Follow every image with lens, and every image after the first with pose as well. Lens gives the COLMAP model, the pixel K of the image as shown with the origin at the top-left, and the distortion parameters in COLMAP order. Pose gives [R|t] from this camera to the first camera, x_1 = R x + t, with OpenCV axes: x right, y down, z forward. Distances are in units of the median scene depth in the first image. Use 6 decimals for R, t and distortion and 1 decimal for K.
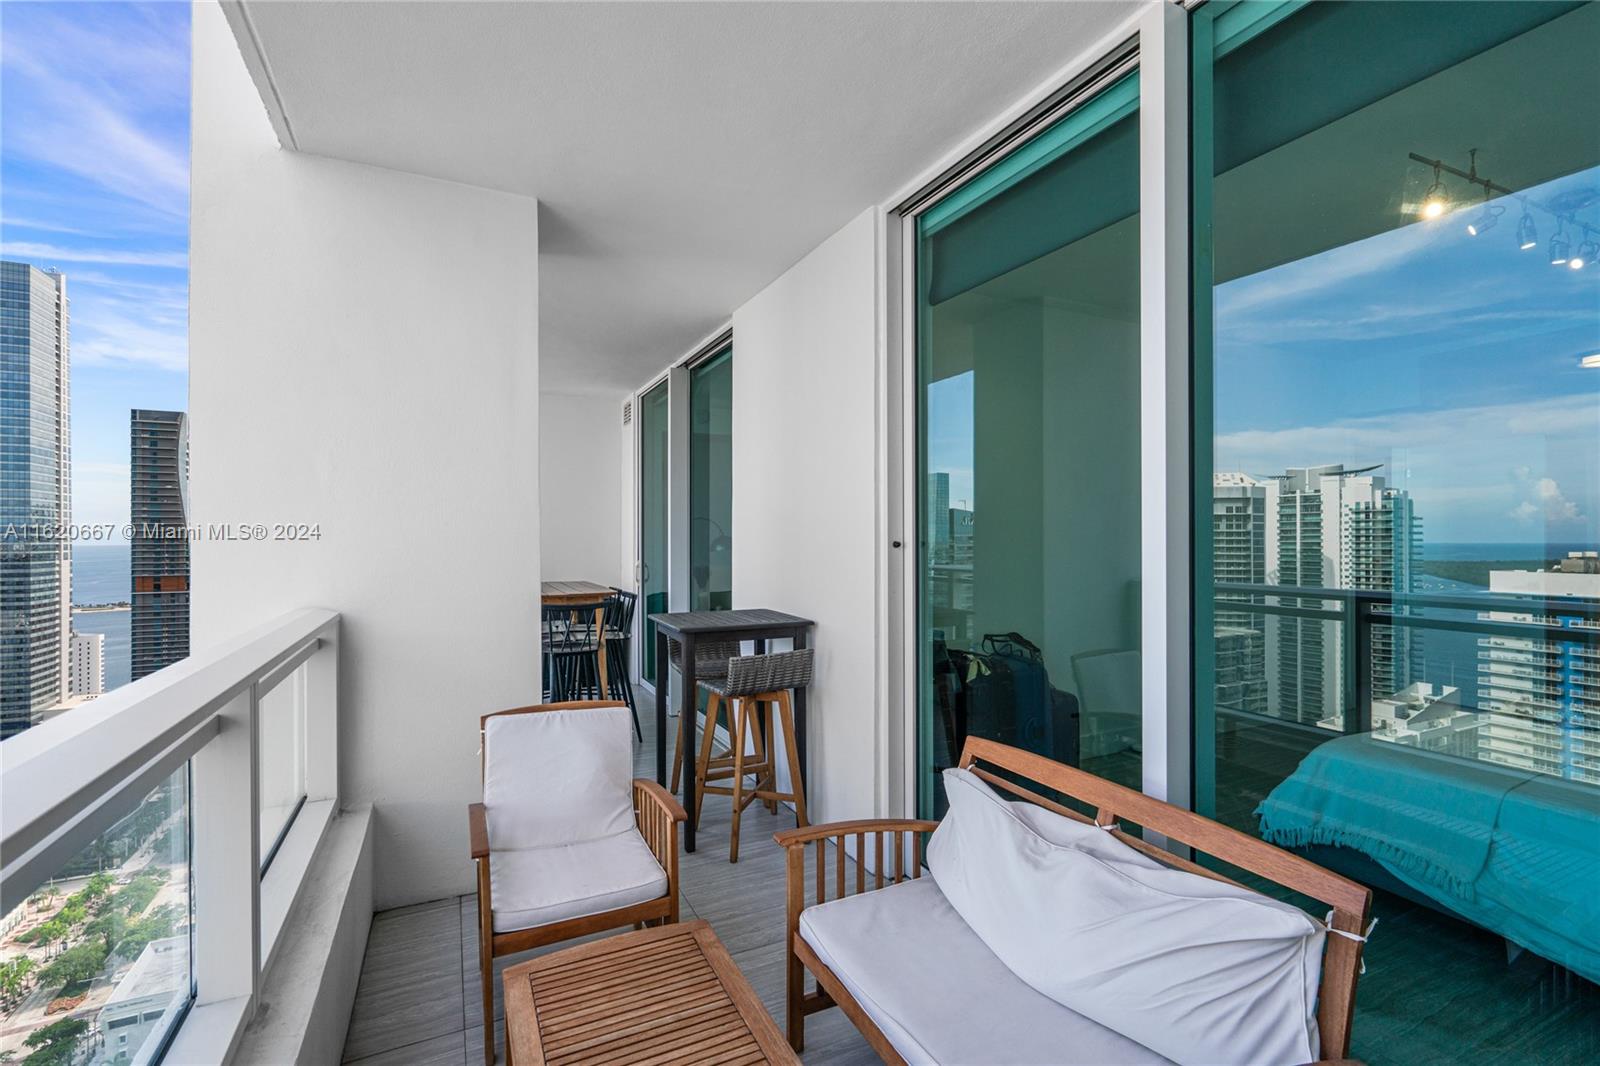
lens RADIAL K [[730.3, 0, 813.2], [0, 730.3, 535.6], [0, 0, 1]] dist [-0.009918, 0.003874]
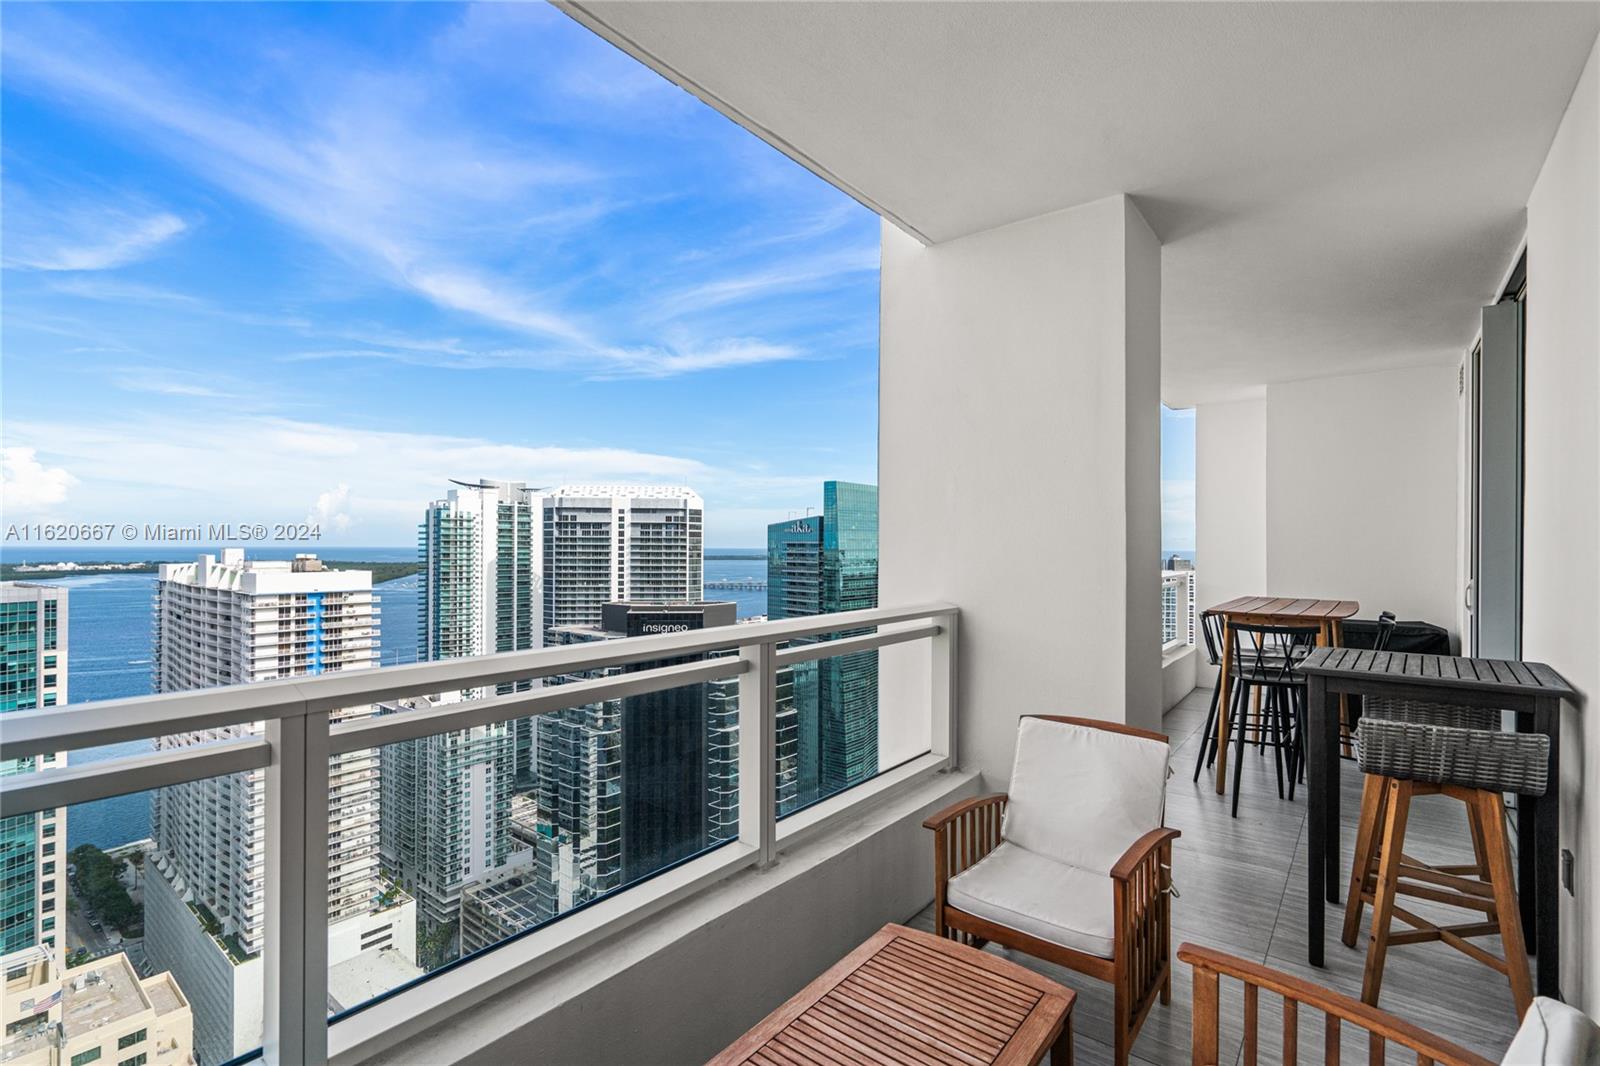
lens RADIAL K [[730.3, 0, 804.2], [0, 730.3, 539.8], [0, 0, 1]] dist [-0.009918, 0.003874]
pose [[0.411432, -0.001252, -0.911440, 0.566914], [-0.001623, 0.999996, -0.002106, -0.009020], [0.911439, 0.002346, 0.411428, 0.393488]]
